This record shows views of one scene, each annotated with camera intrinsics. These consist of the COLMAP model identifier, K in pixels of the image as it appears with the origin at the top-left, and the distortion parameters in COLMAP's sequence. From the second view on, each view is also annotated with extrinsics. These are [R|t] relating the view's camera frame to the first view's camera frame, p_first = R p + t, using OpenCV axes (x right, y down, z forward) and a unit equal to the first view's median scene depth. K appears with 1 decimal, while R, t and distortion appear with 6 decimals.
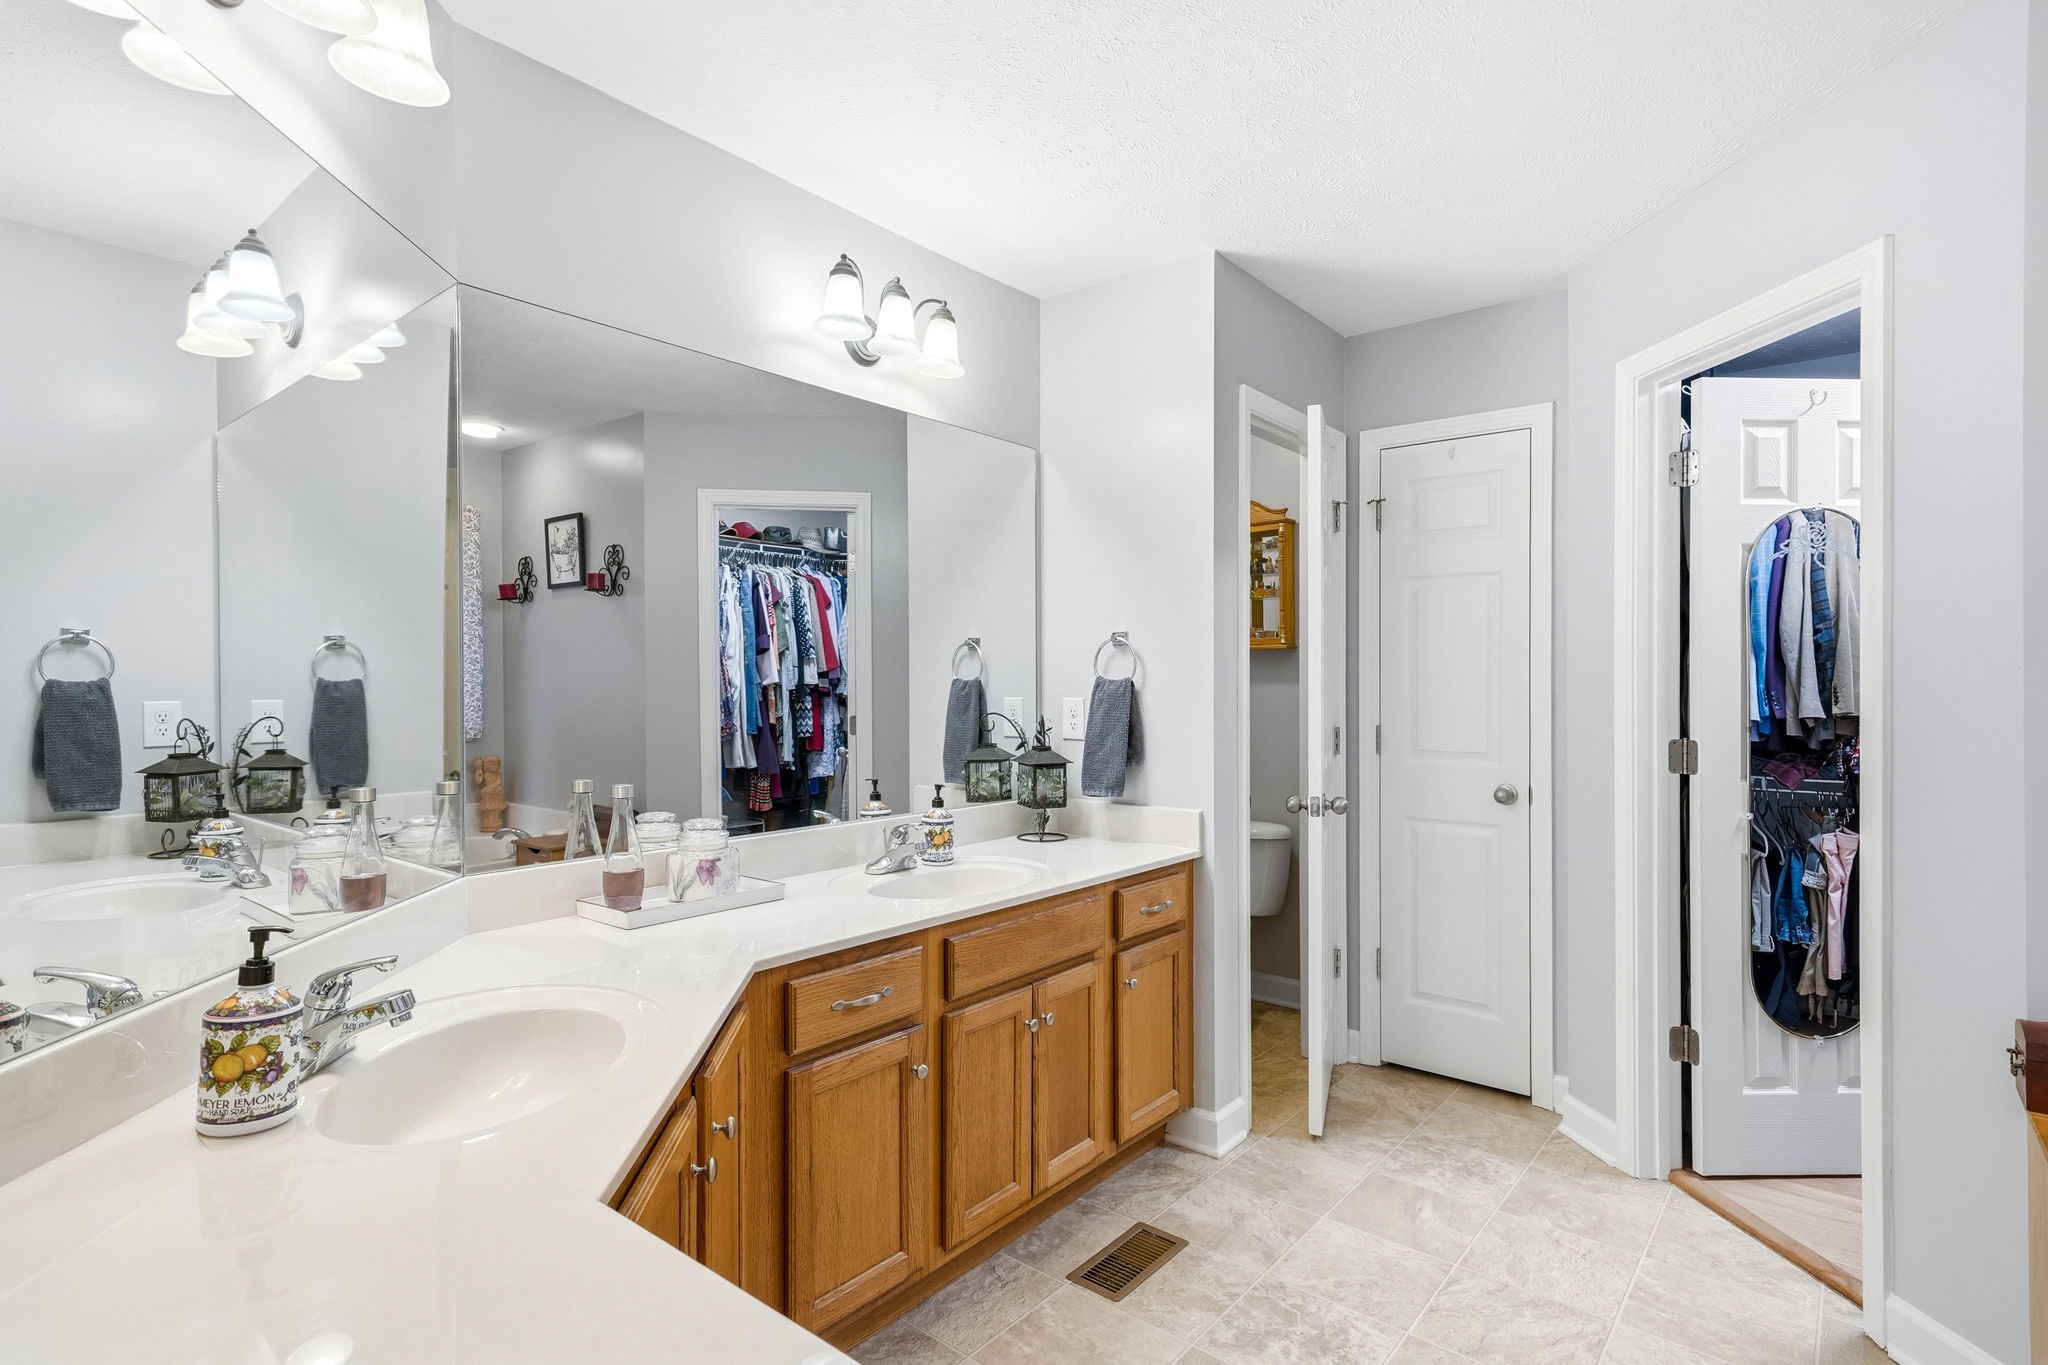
lens RADIAL K [[1009.6, 0, 1024.8], [0, 1009.6, 680.5], [0, 0, 1]] dist [0.003659, 0.000275]
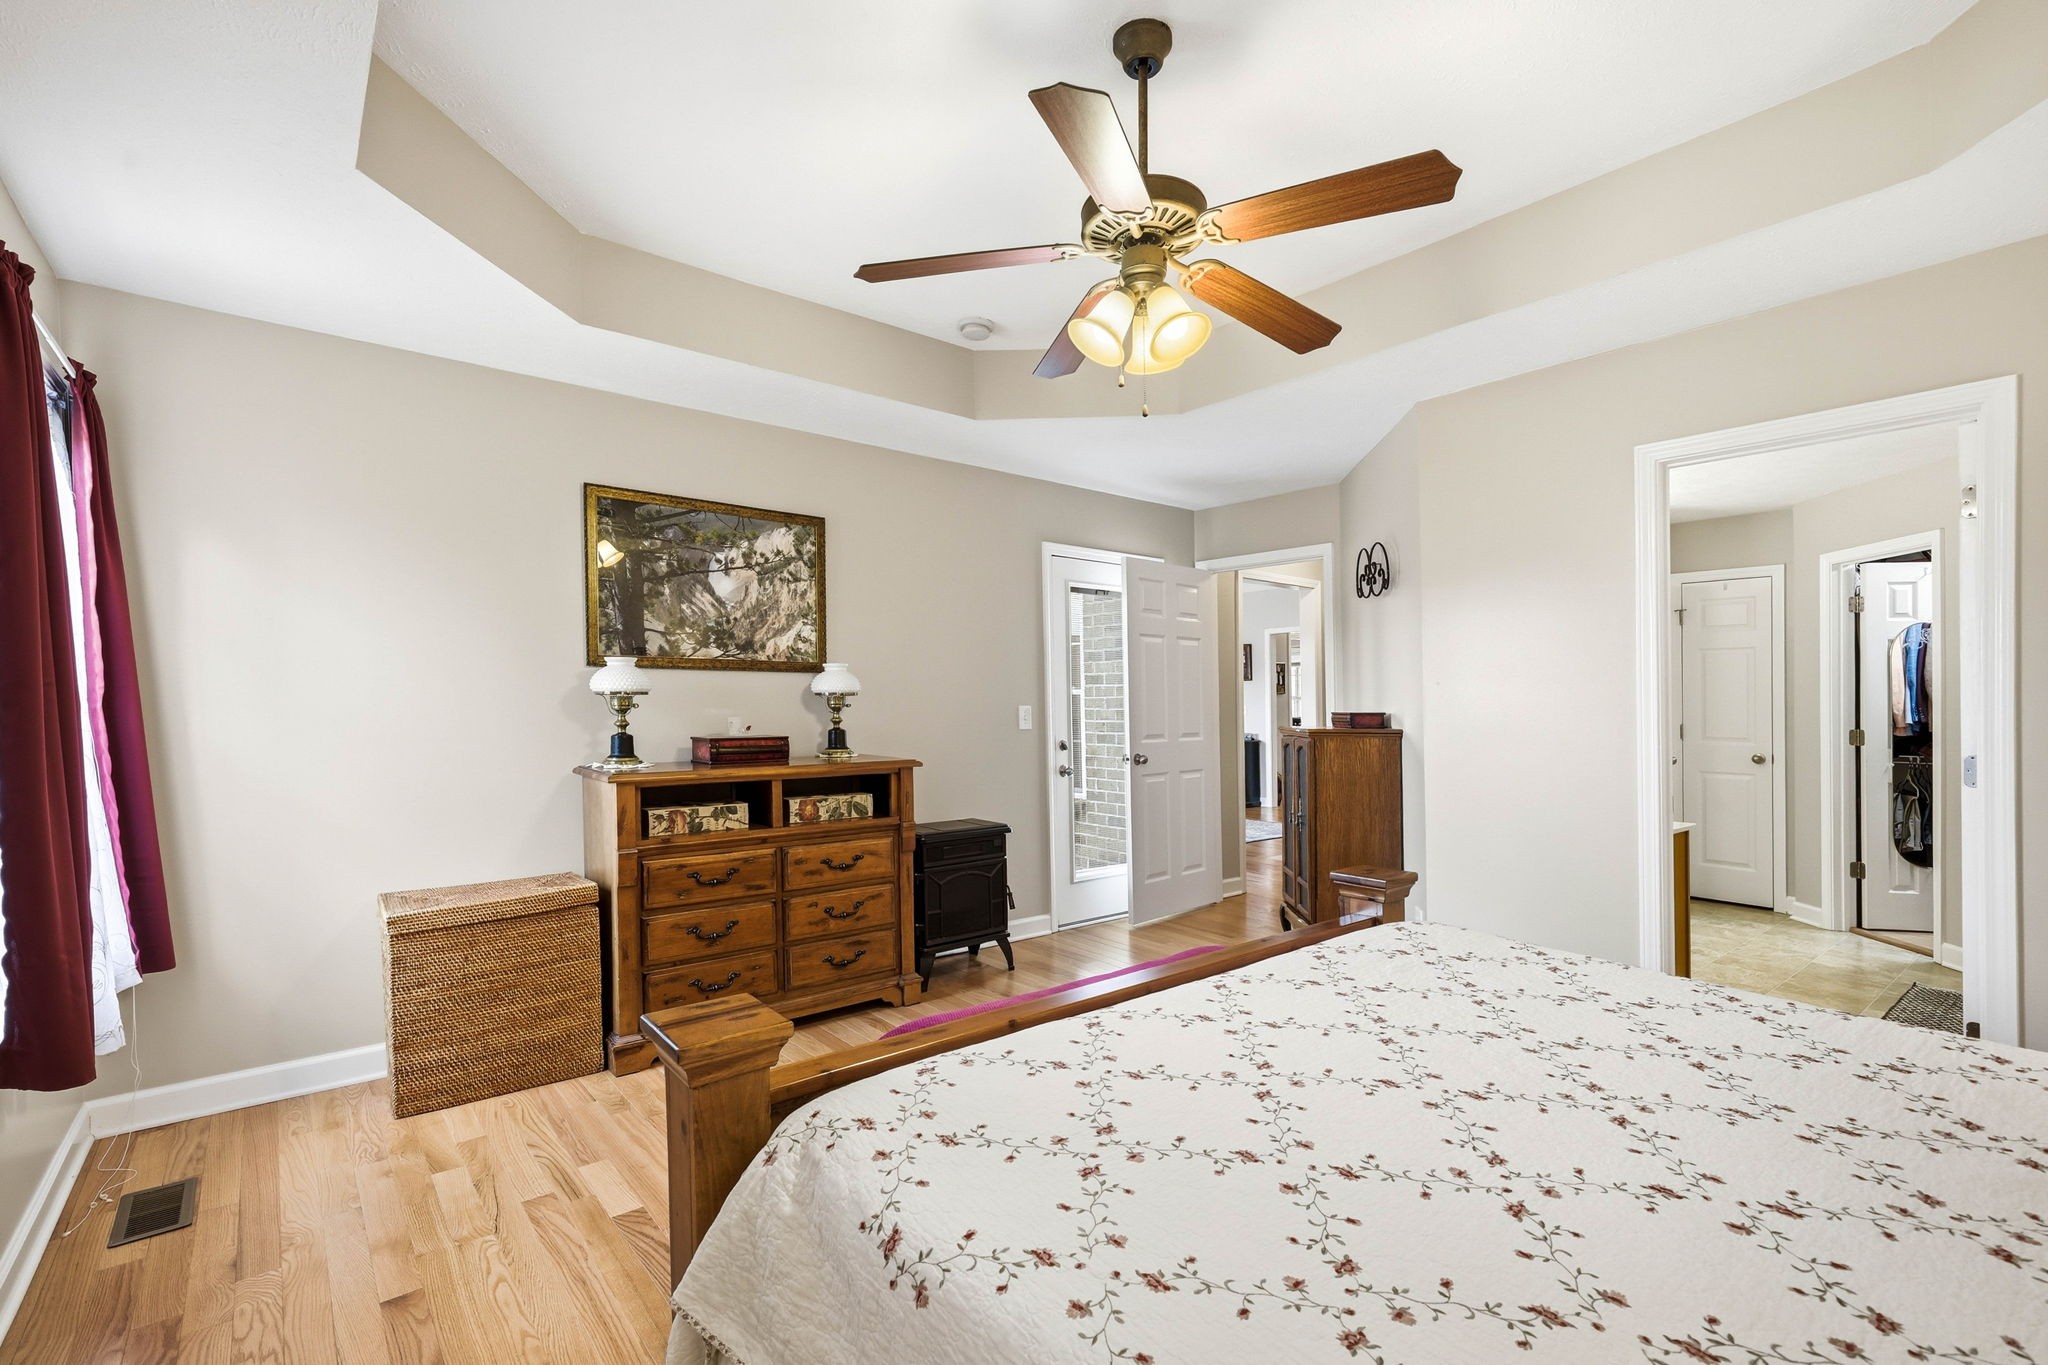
lens RADIAL K [[890.6, 0, 1020.6], [0, 890.6, 698.8], [0, 0, 1]] dist [-0.001438, -0.000185]
pose [[0.978354, -0.002869, -0.206920, -0.703770], [0.002329, 0.999993, -0.002853, -0.006091], [0.206927, 0.002310, 0.978354, -1.228708]]
